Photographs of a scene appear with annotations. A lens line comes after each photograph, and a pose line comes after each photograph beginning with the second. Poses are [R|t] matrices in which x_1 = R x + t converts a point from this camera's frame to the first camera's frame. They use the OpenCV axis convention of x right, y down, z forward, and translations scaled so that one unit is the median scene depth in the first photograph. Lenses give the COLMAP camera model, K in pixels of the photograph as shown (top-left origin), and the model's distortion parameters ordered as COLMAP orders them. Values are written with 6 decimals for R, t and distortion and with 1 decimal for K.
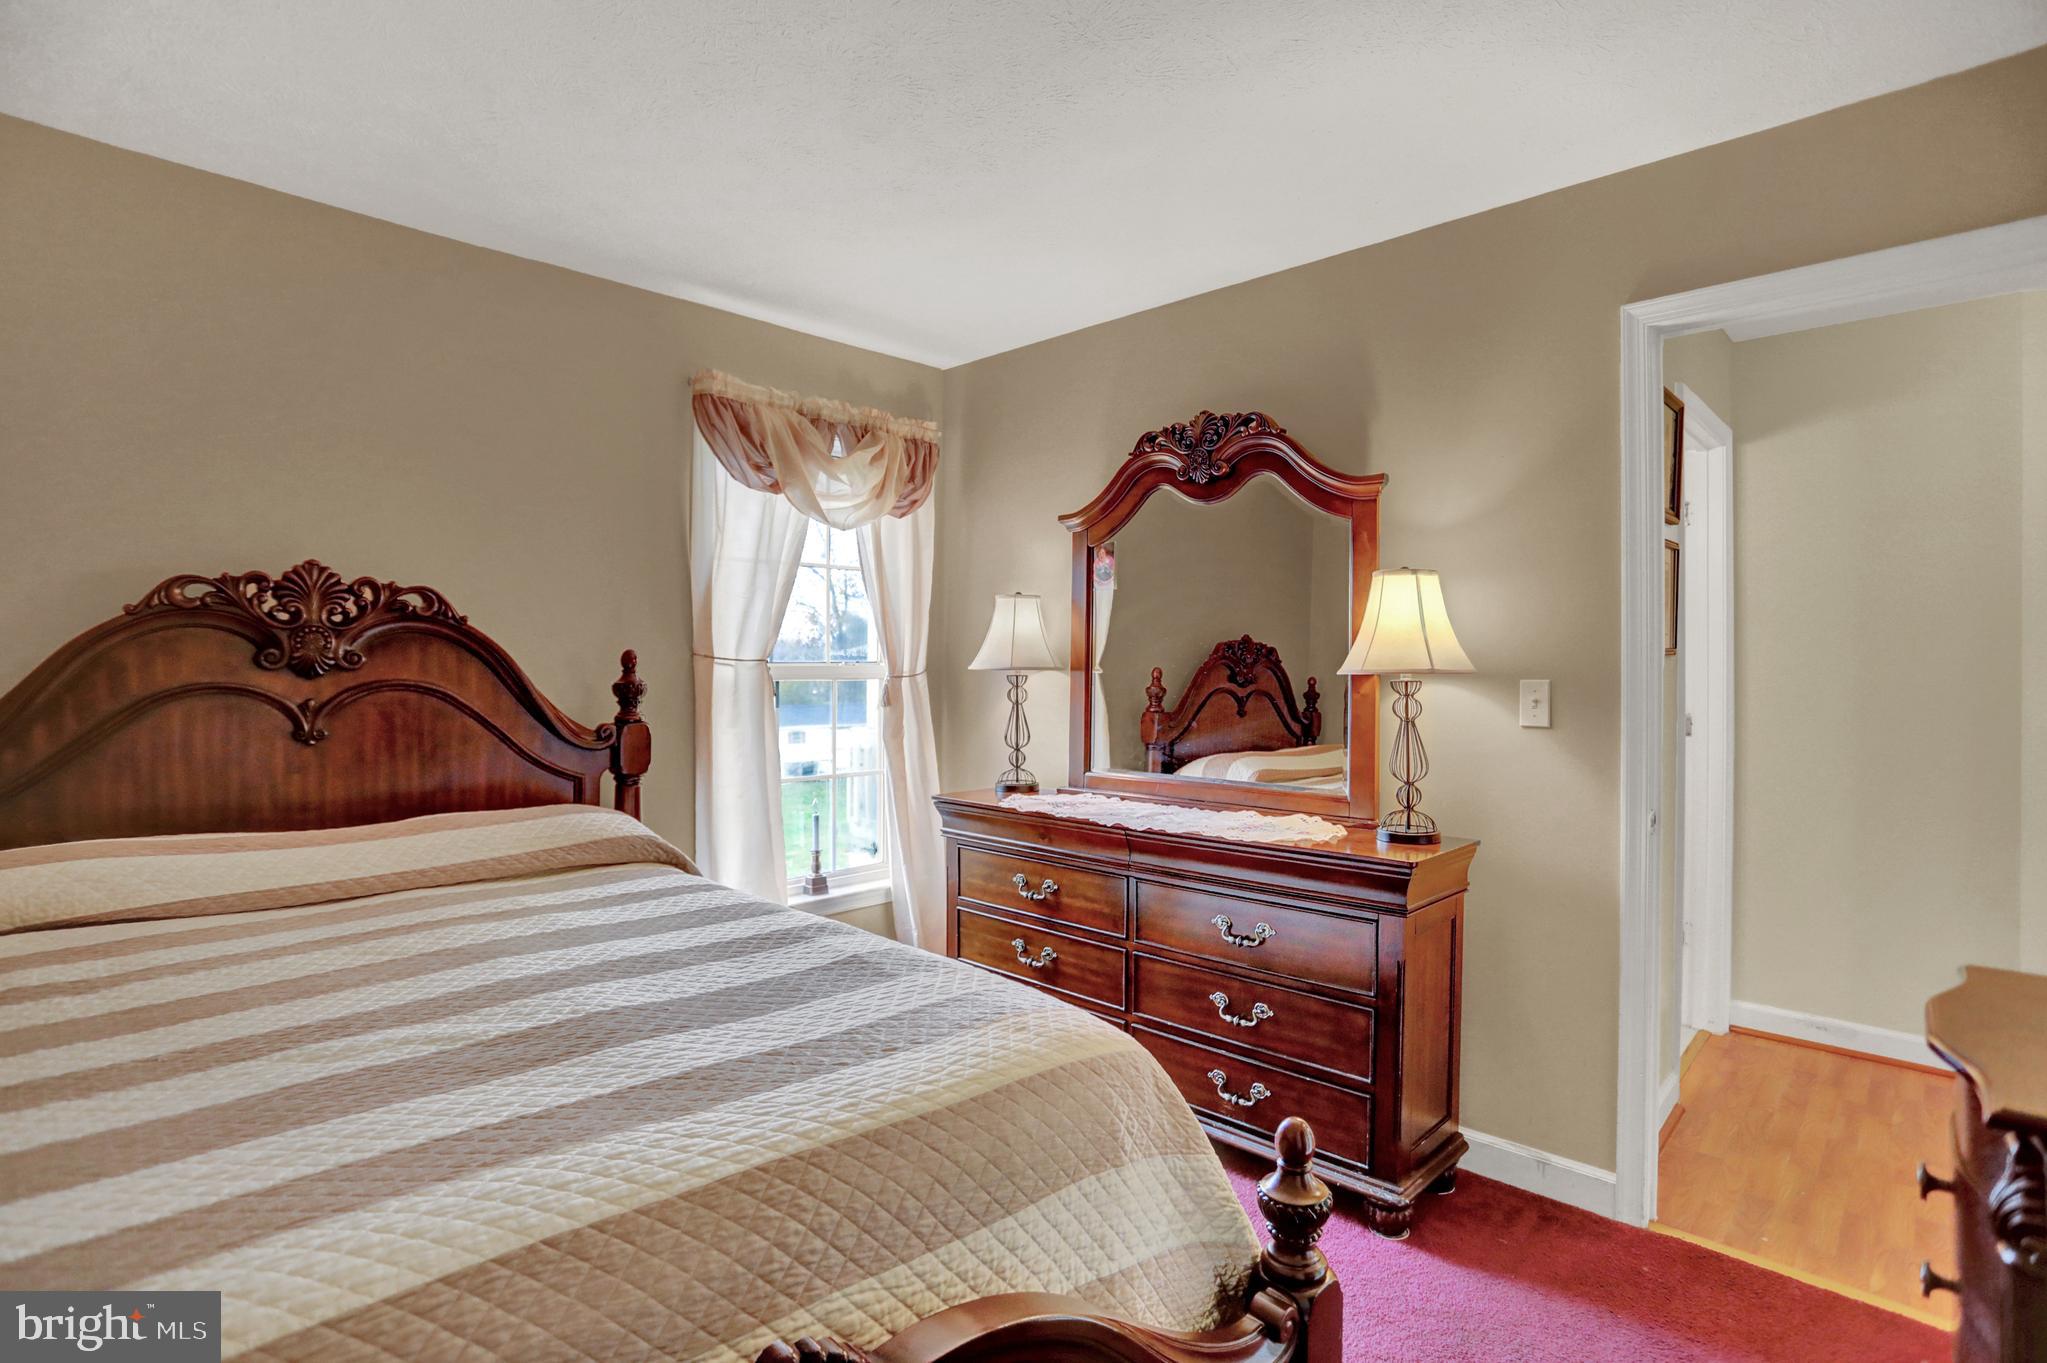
lens RADIAL K [[998.3, 0, 1032.5], [0, 998.3, 700.3], [0, 0, 1]] dist [-0.079251, 0.039544]
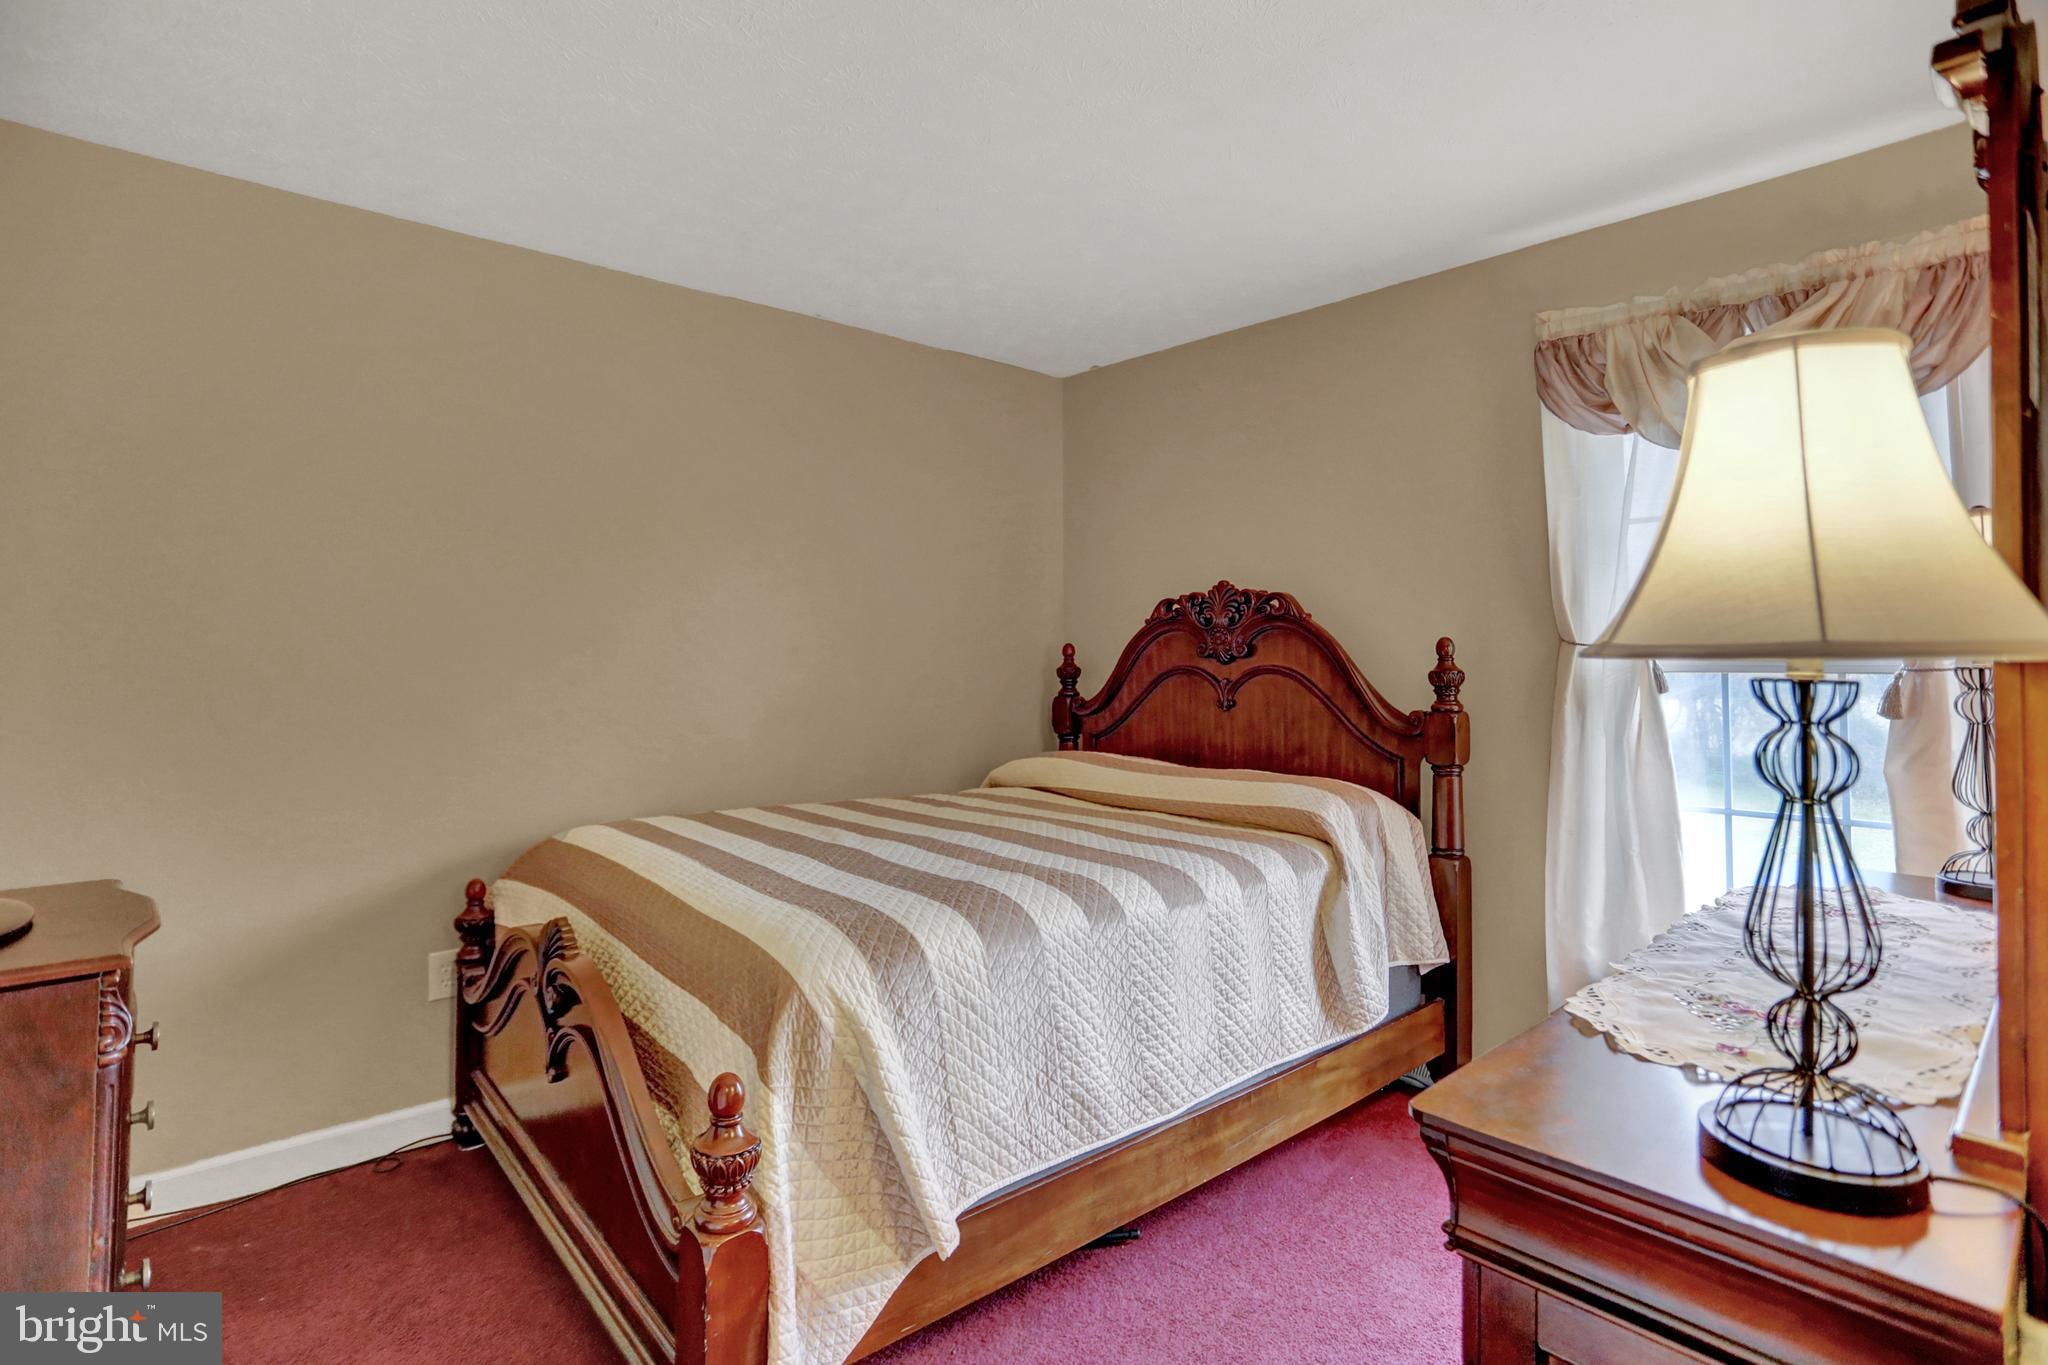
lens RADIAL K [[998.8, 0, 1033.0], [0, 998.8, 701.3], [0, 0, 1]] dist [-0.079251, 0.039544]
pose [[-0.021408, 0.032198, -0.999252, 0.688029], [-0.040879, 0.998617, 0.033053, -0.004443], [0.998935, 0.041556, -0.020062, 0.729019]]
